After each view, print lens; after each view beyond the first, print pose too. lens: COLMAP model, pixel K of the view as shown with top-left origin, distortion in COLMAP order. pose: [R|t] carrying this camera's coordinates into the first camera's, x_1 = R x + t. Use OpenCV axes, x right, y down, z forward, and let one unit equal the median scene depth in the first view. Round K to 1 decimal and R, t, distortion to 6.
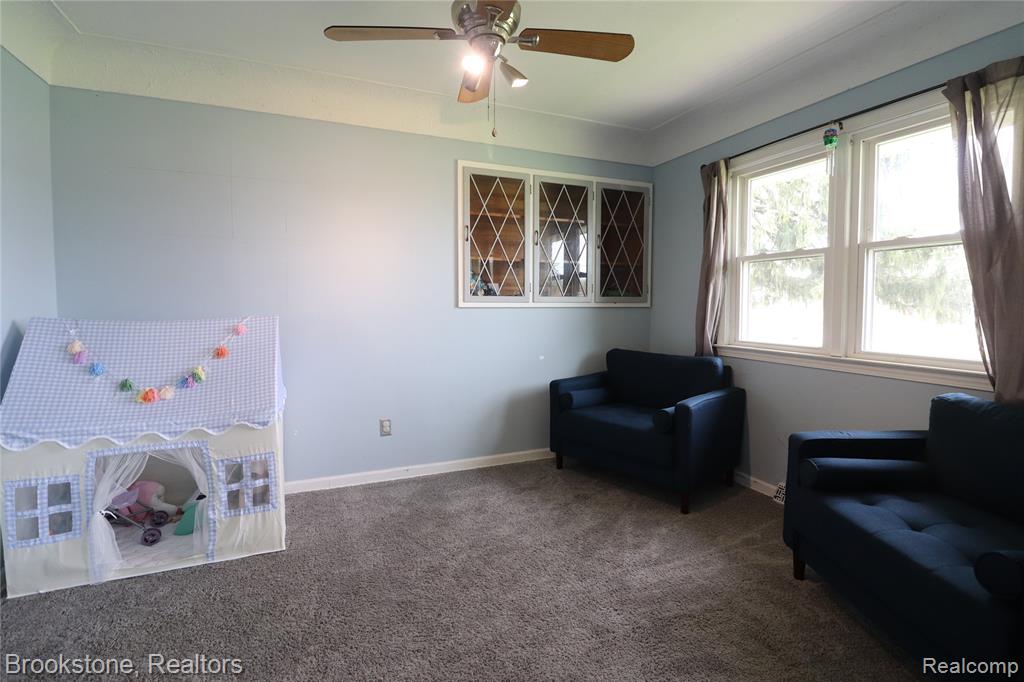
lens RADIAL K [[472.4, 0, 519.8], [0, 472.4, 336.7], [0, 0, 1]] dist [-0.004693, -0.011266]
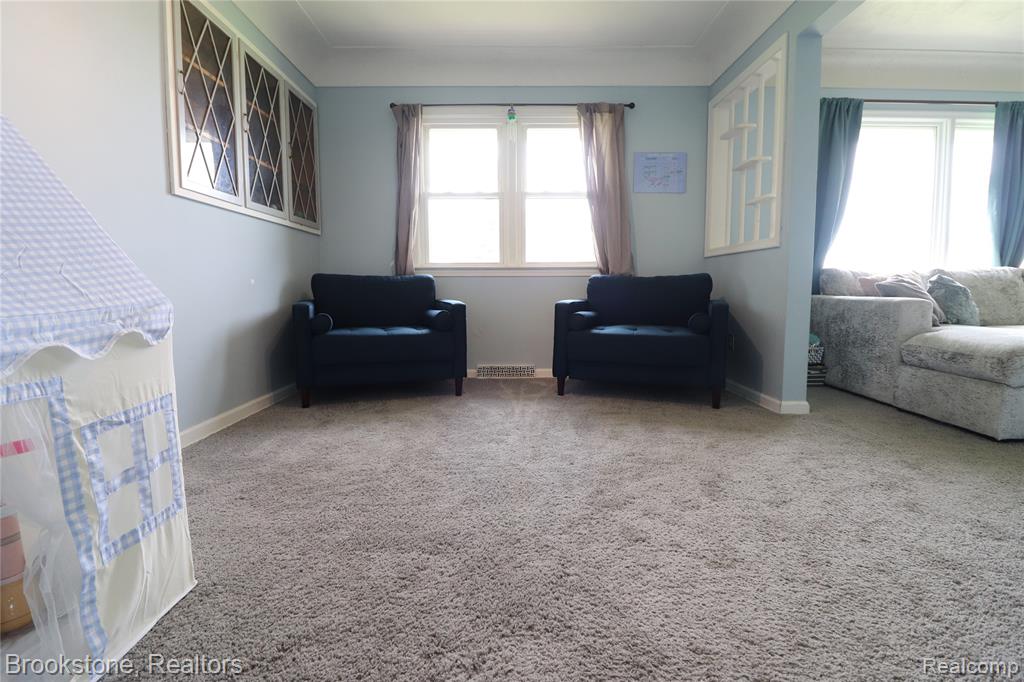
lens RADIAL K [[472.4, 0, 512.8], [0, 472.4, 334.0], [0, 0, 1]] dist [-0.004693, -0.011266]
pose [[0.384660, -0.090333, 0.918628, -0.765262], [0.073075, 0.995057, 0.067249, 0.162953], [-0.920161, 0.041261, 0.389359, 0.445102]]
